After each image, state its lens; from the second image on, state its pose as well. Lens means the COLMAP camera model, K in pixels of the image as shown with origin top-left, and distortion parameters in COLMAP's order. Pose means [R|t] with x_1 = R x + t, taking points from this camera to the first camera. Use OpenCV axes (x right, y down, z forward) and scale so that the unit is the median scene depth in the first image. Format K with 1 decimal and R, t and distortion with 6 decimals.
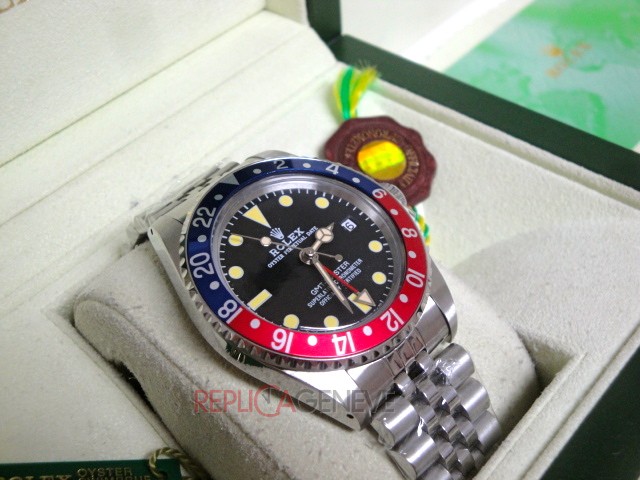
lens RADIAL K [[843.5, 0, 320.0], [0, 843.5, 240.0], [0, 0, 1]] dist [0.013839, 0.130482]
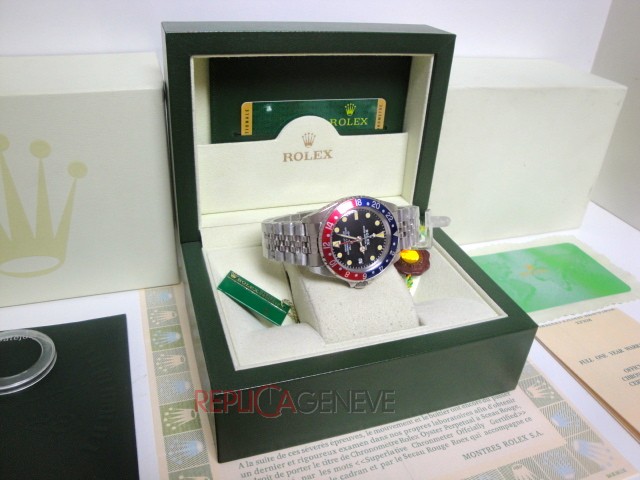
lens RADIAL K [[527.9, 0, 320.0], [0, 527.9, 240.0], [0, 0, 1]] dist [-0.163995, 0.124681]
pose [[0.859476, 0.354271, -0.368502, 0.553842], [-0.434092, 0.886514, -0.160176, 0.325586], [0.269937, 0.297632, 0.915724, -0.769203]]
